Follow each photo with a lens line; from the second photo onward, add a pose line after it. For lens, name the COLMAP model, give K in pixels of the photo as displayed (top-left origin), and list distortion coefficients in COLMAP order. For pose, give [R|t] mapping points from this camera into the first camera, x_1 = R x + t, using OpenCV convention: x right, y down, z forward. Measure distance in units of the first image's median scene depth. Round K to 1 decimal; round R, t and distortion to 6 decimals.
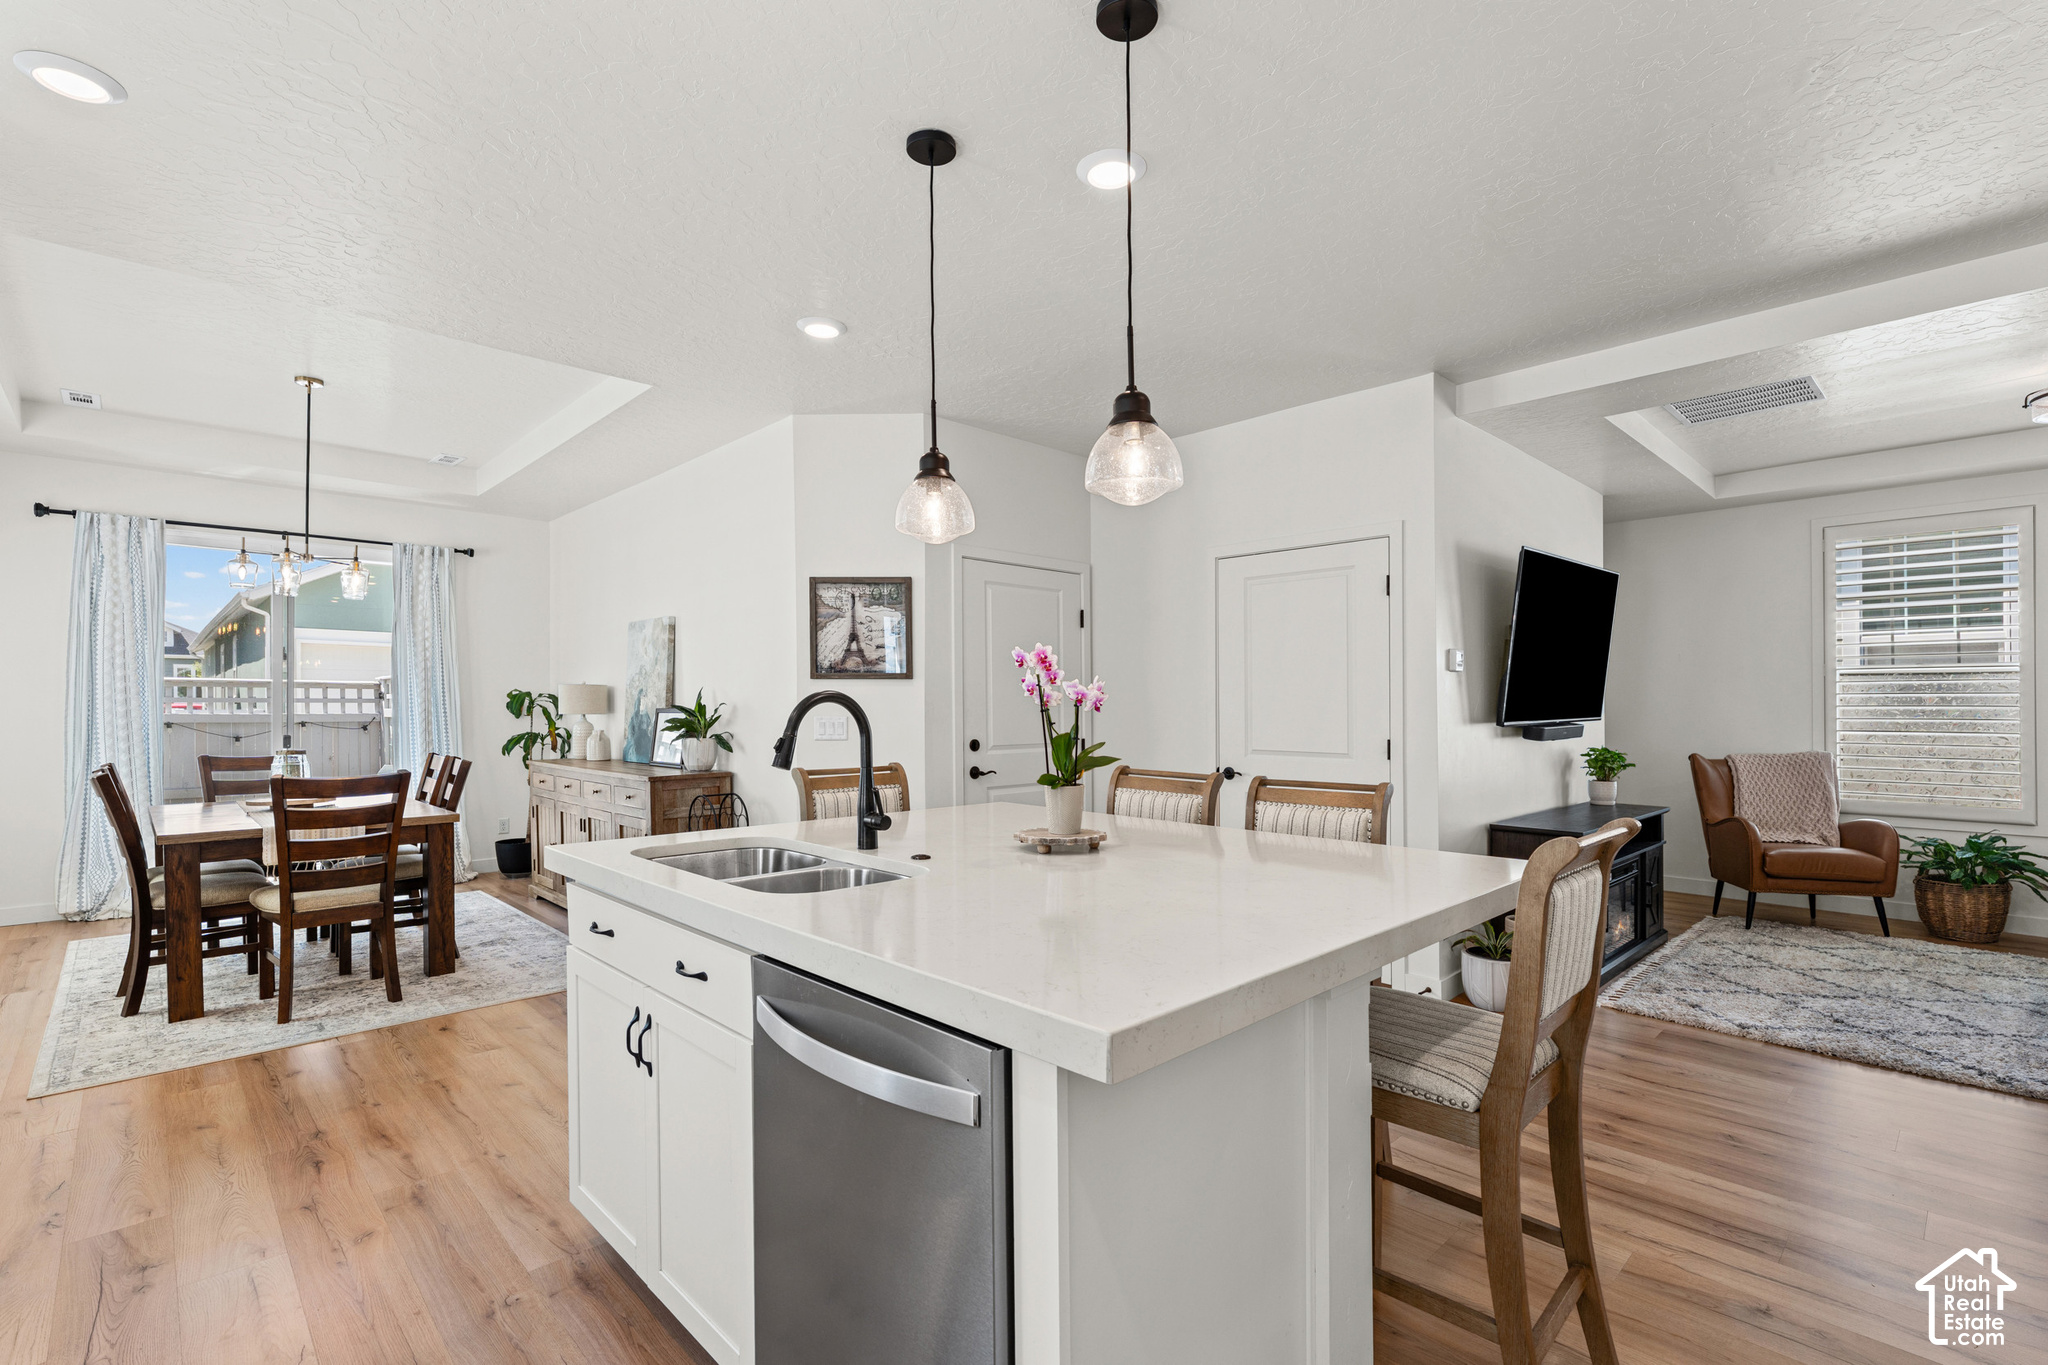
lens RADIAL K [[924.3, 0, 1005.7], [0, 924.3, 710.9], [0, 0, 1]] dist [-0.000933, -0.000059]
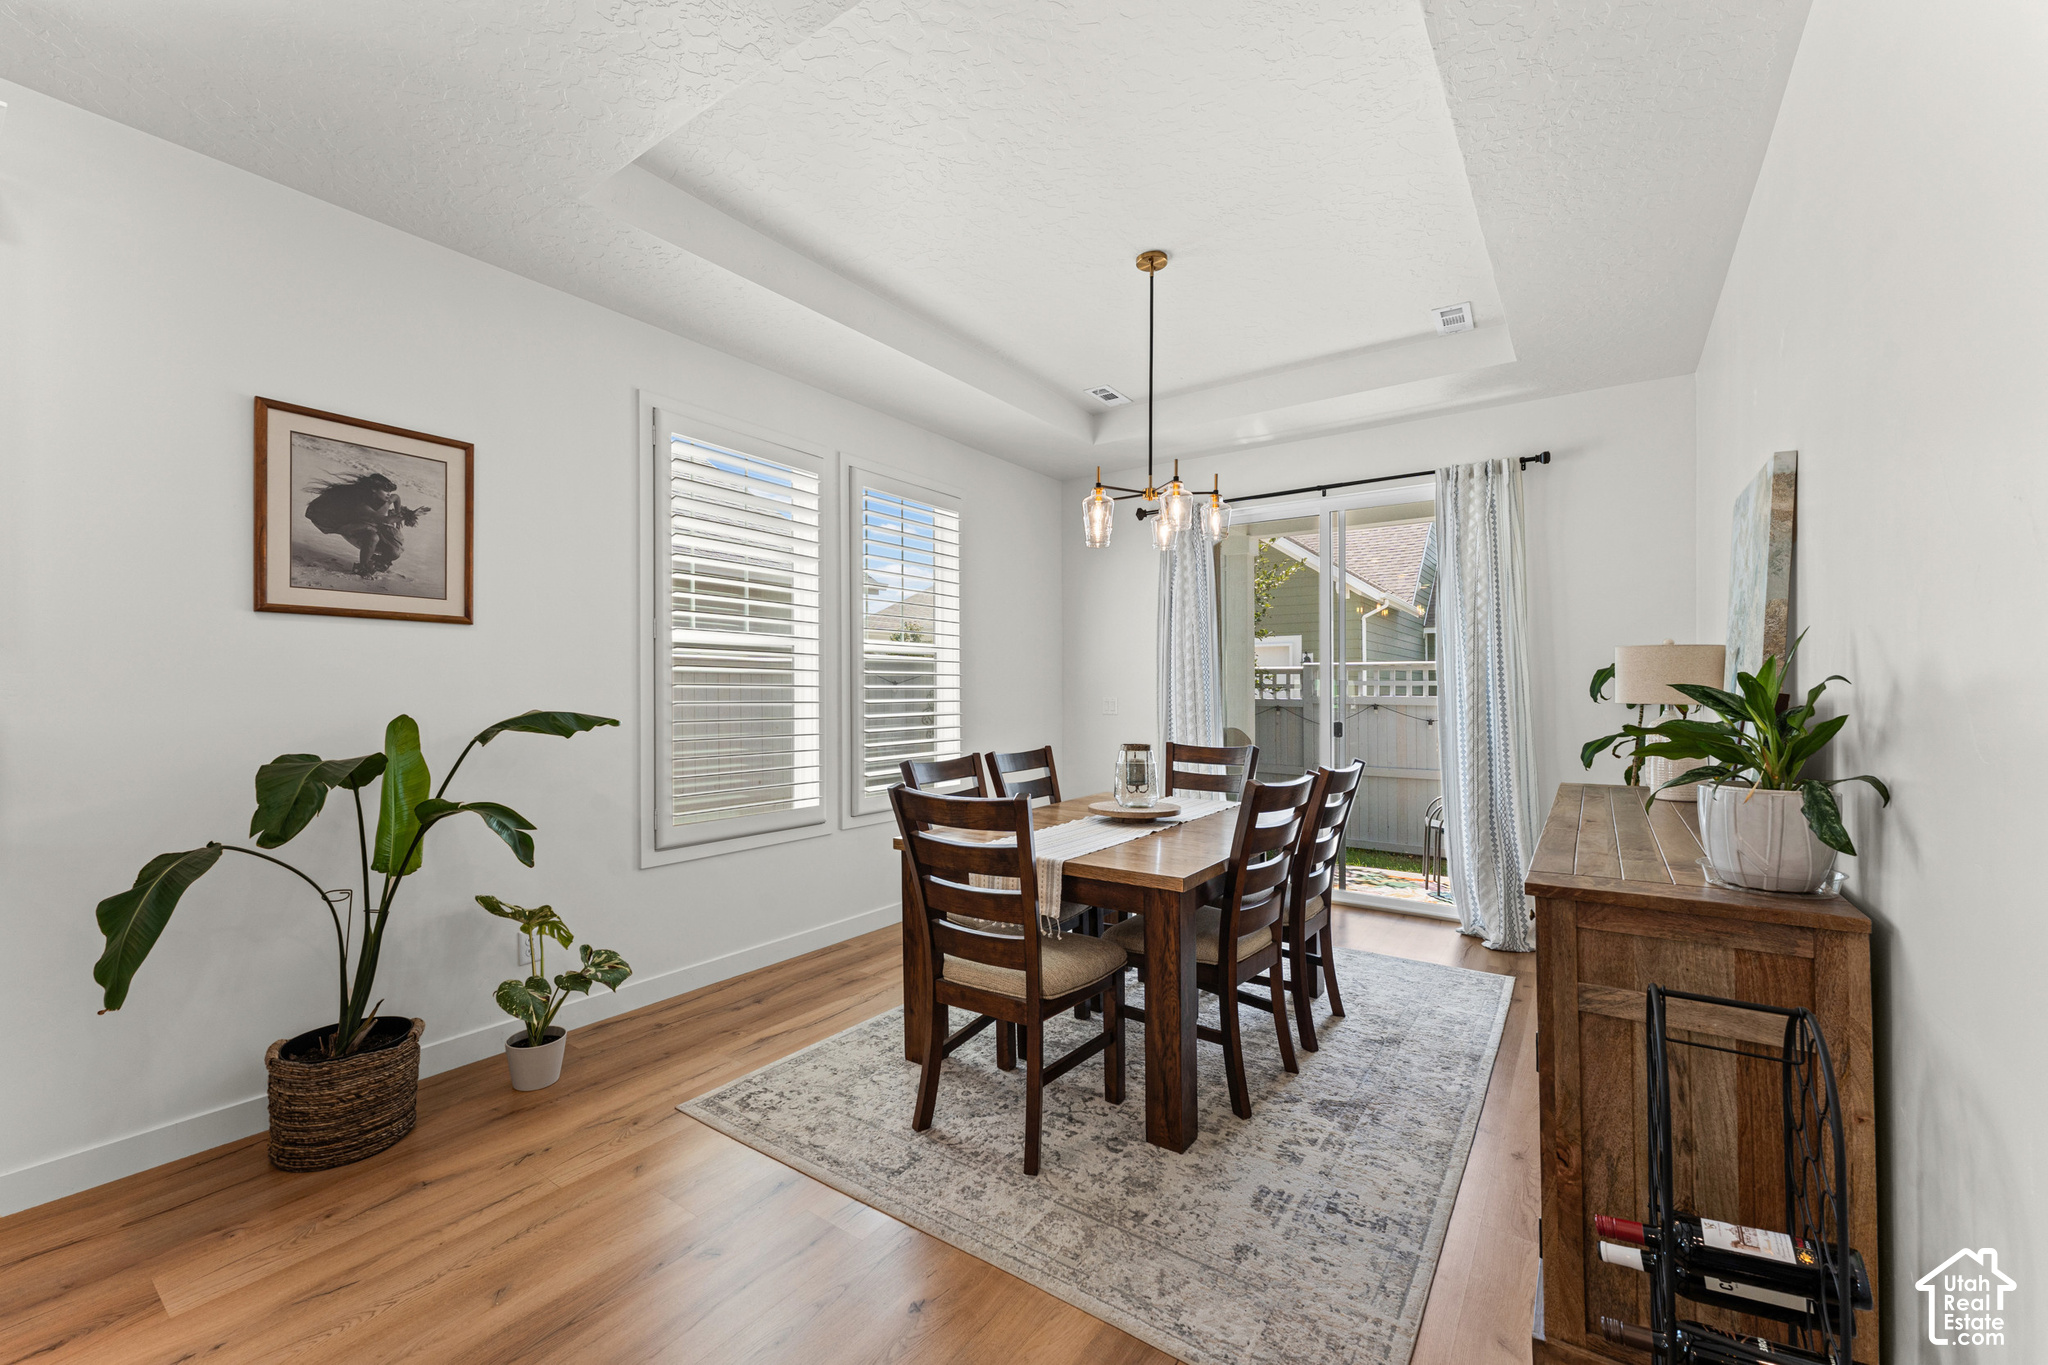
lens RADIAL K [[820.0, 0, 1011.8], [0, 820.0, 690.2], [0, 0, 1]] dist [-0.000379, -0.001696]
pose [[0.198249, 0.000924, -0.980151, -0.103577], [-0.004200, 0.999991, 0.000094, -0.002929], [0.980143, 0.004098, 0.198251, 0.686685]]
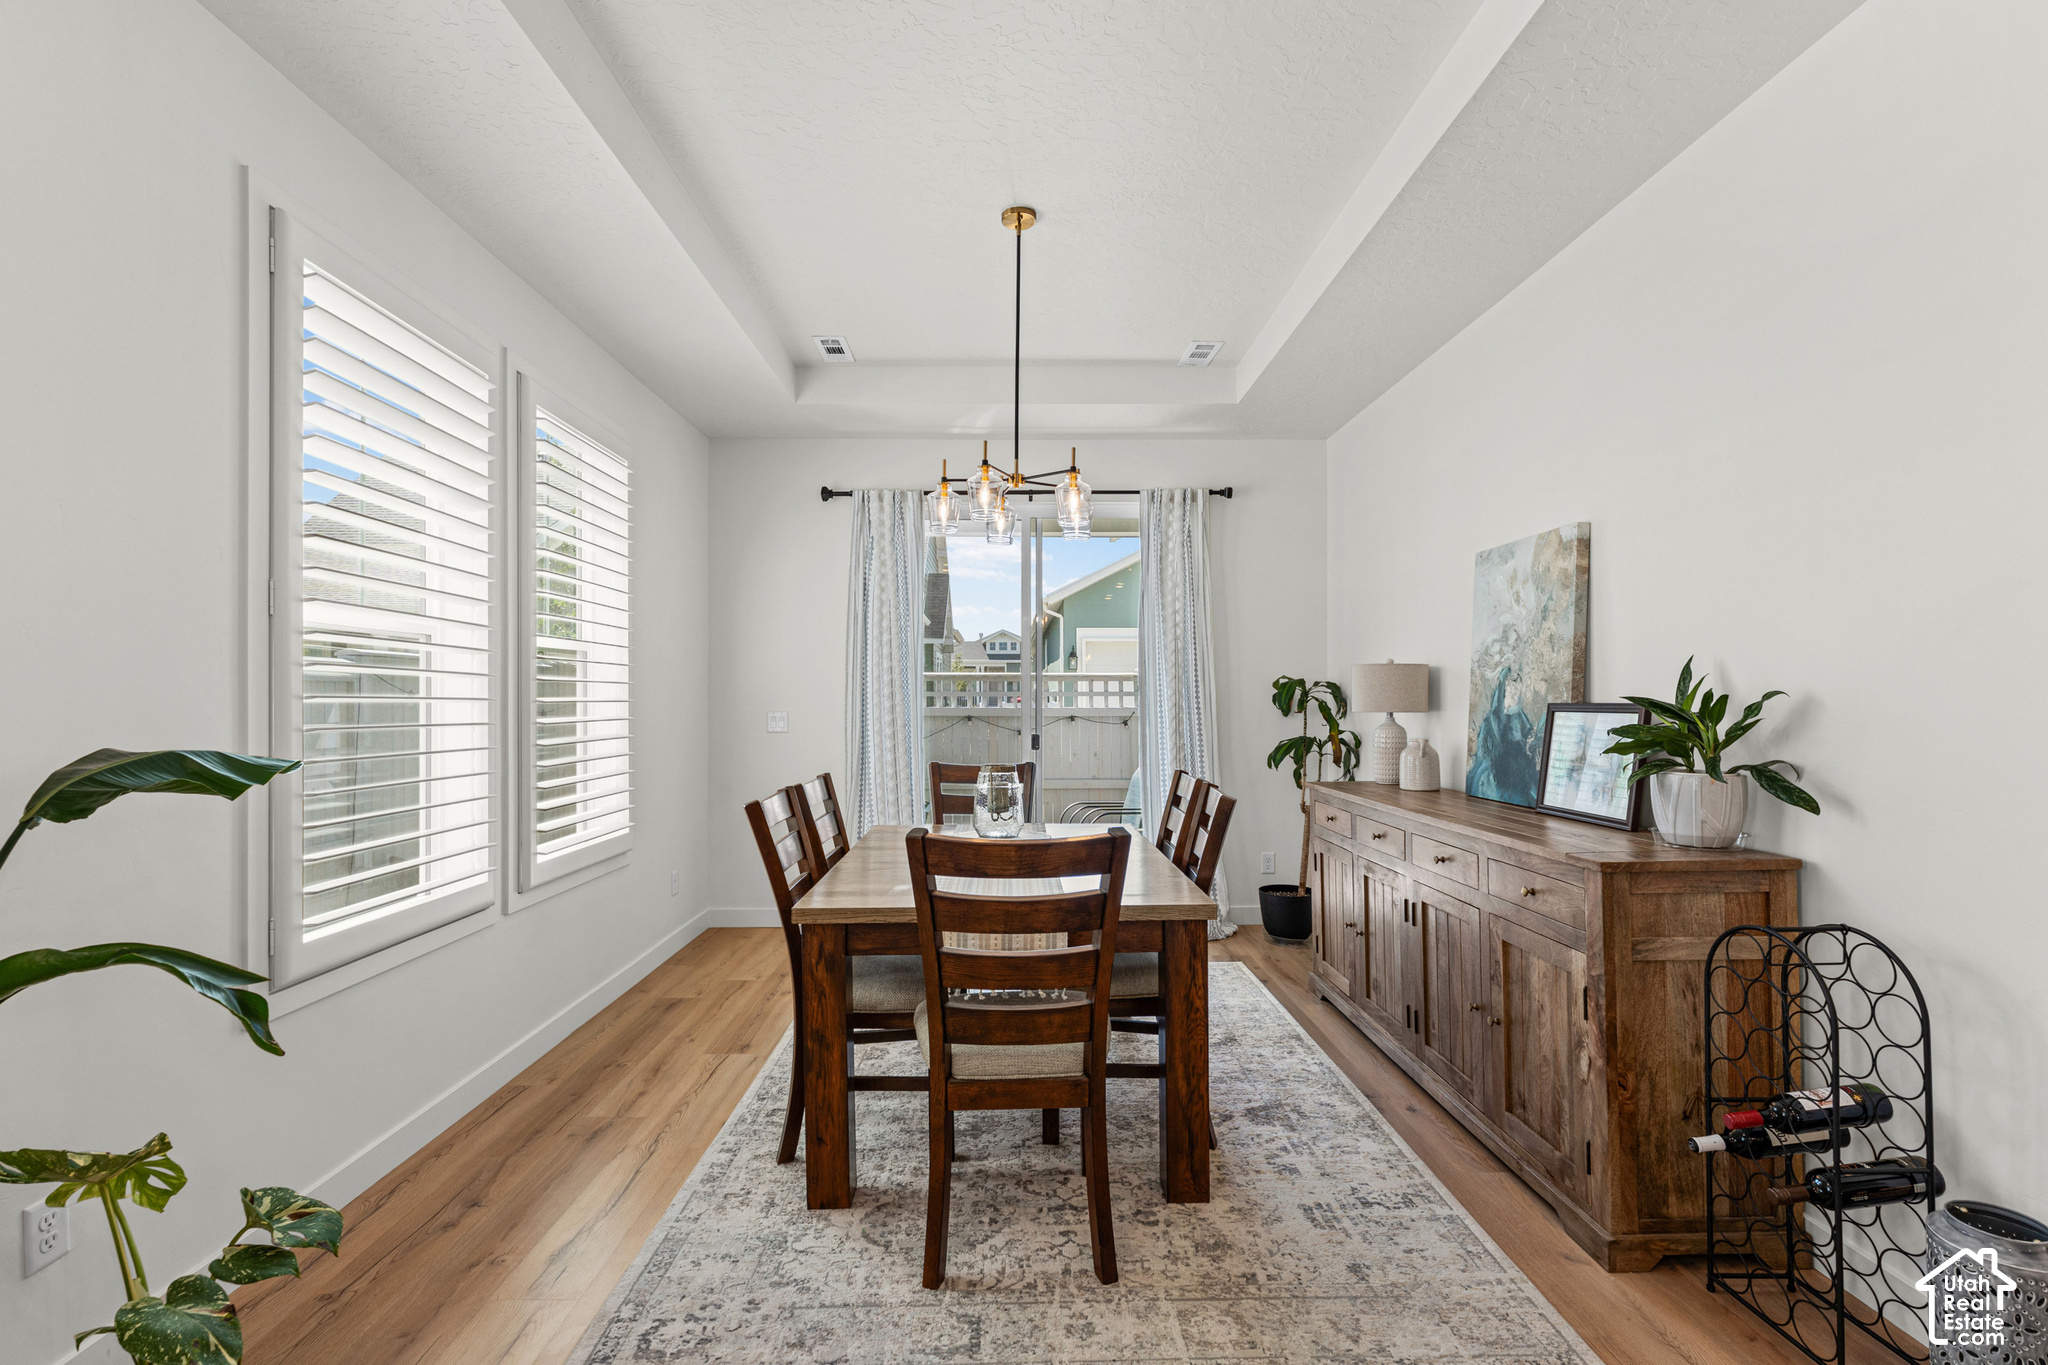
lens RADIAL K [[924.3, 0, 1021.4], [0, 924.3, 695.5], [0, 0, 1]] dist [-0.000933, -0.000059]
pose [[0.738781, -0.005231, -0.673925, -0.273504], [-0.000319, 0.999967, -0.008111, -0.003074], [0.673945, 0.006207, 0.738755, 0.460525]]
